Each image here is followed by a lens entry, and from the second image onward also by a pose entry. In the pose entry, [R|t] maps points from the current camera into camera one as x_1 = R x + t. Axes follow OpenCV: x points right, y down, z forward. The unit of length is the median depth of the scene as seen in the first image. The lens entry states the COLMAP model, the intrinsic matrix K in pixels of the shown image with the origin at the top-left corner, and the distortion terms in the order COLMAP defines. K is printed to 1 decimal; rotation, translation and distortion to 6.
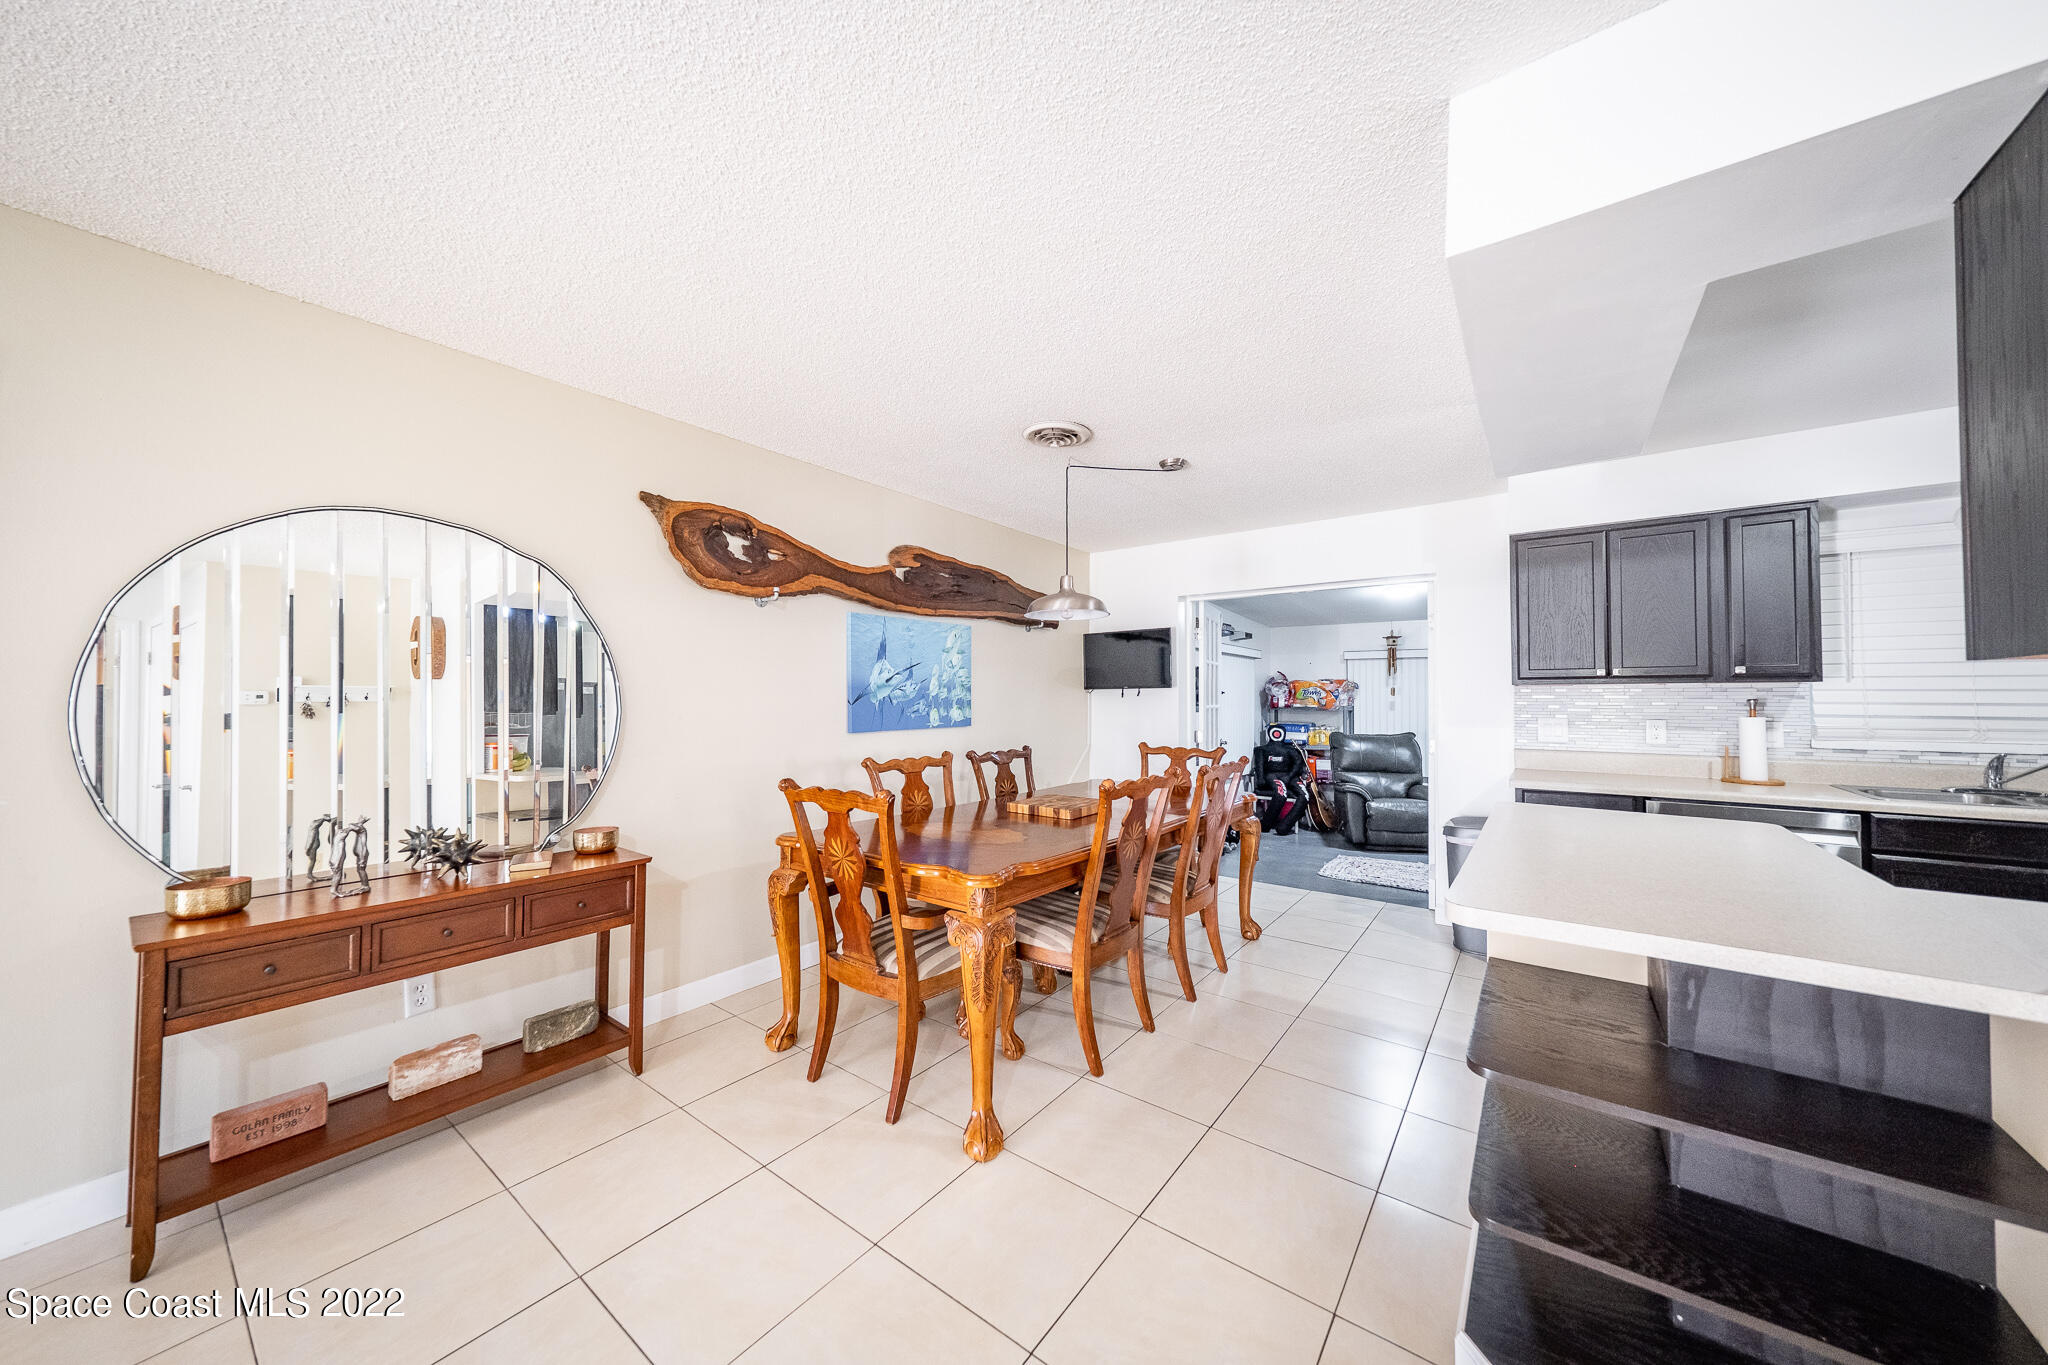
lens RADIAL K [[691.2, 0, 1024.0], [0, 691.2, 682.5], [0, 0, 1]] dist [-0.000443, 0.000024]
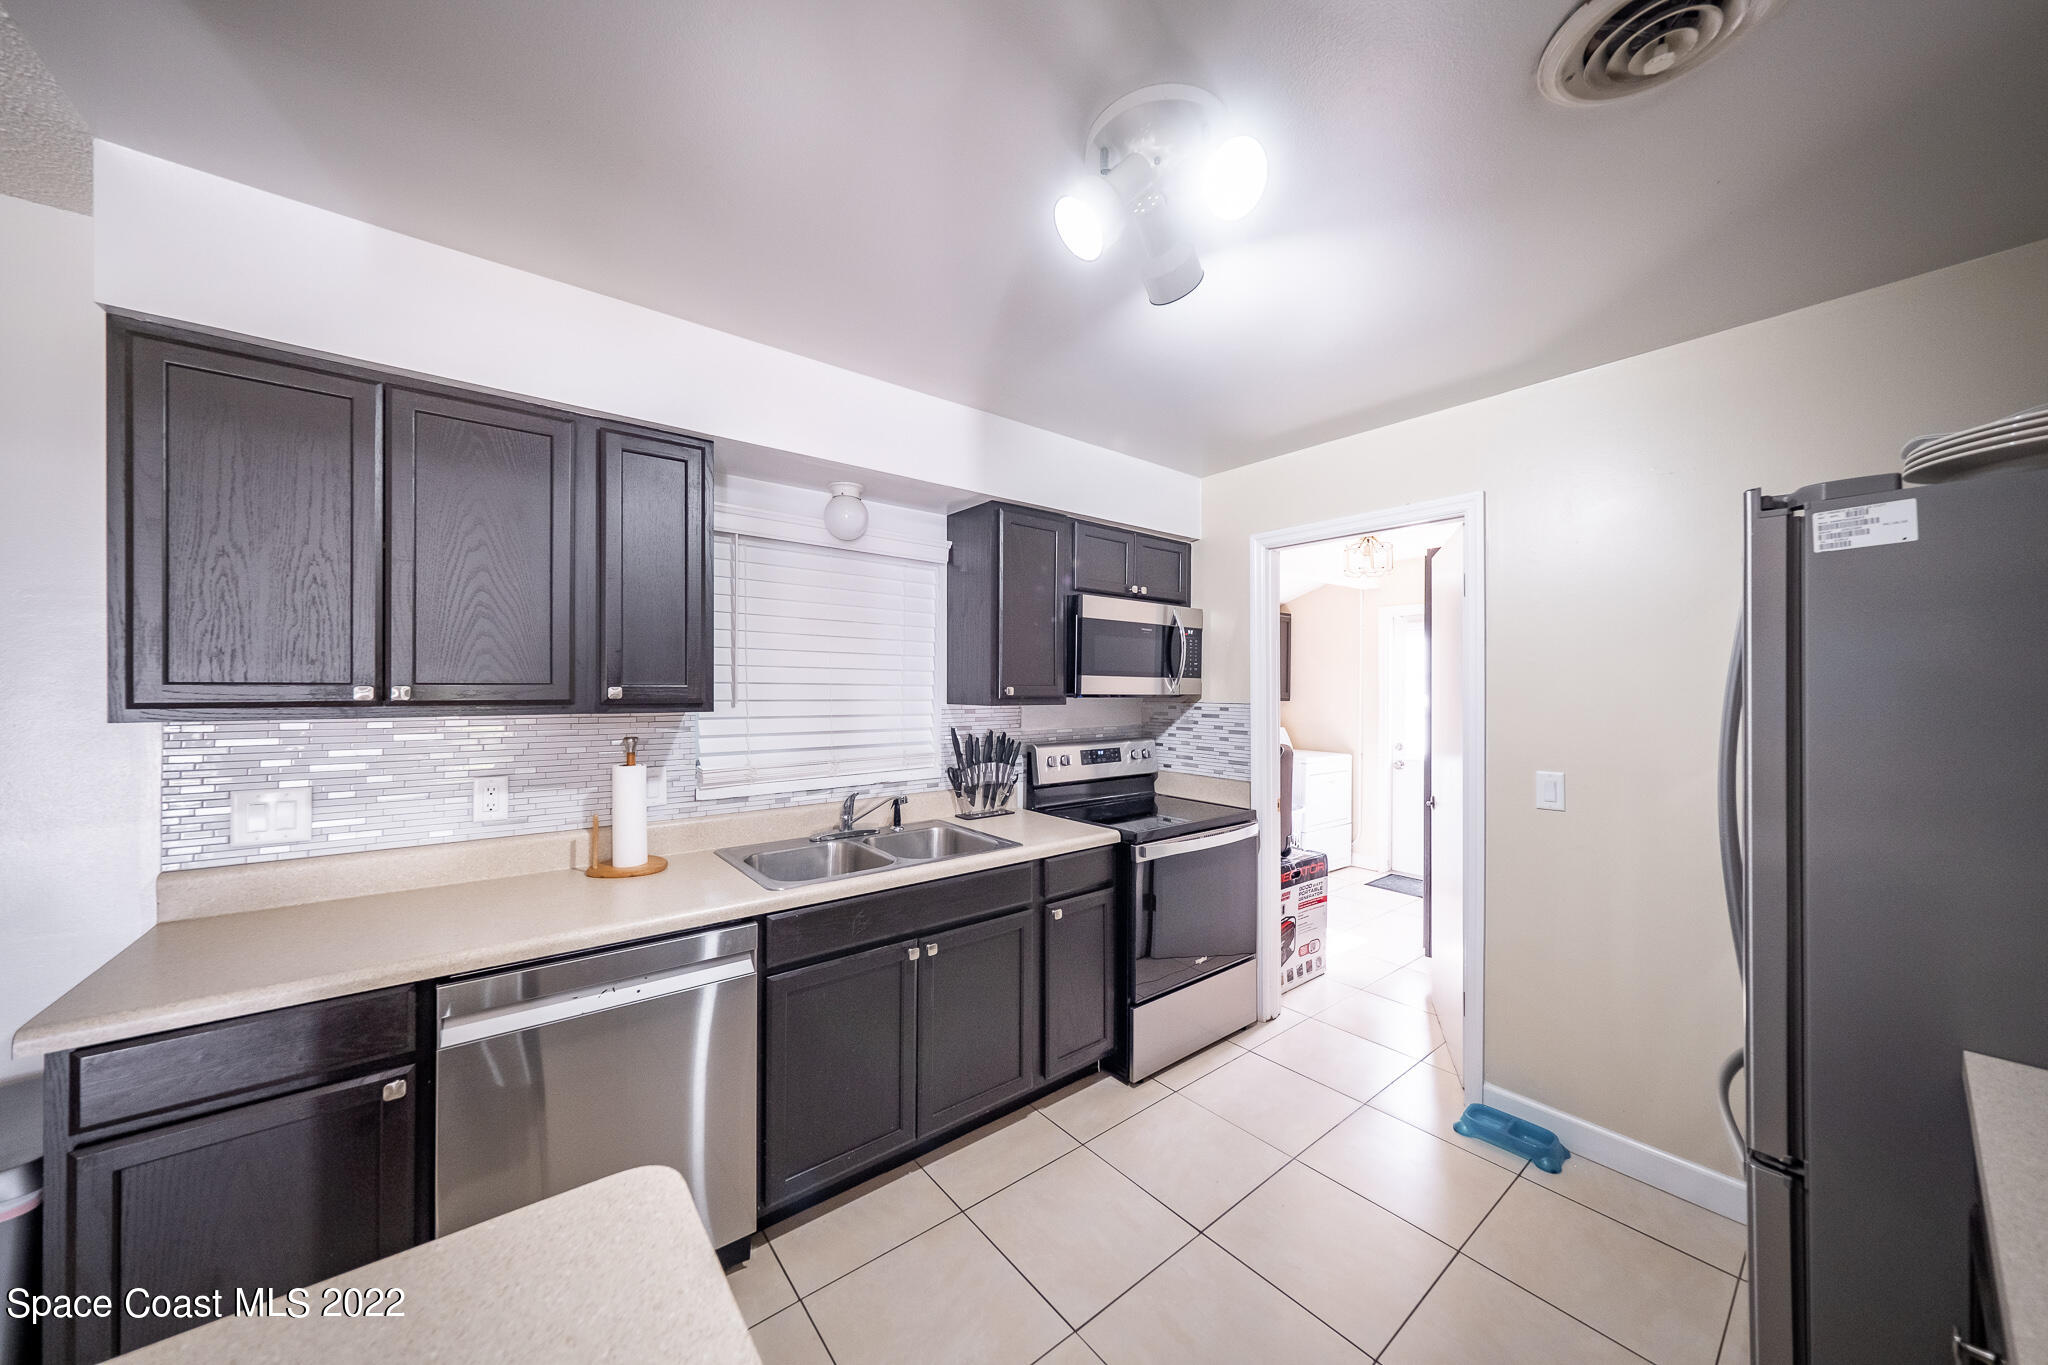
lens RADIAL K [[696.5, 0, 1024.0], [0, 696.5, 687.6], [0, 0, 1]] dist [-0.000234, -0.000059]
pose [[0.246827, 0.000191, 0.969060, 0.504093], [-0.024771, 0.999674, 0.006113, -0.032136], [-0.968743, -0.025513, 0.246751, 0.474837]]
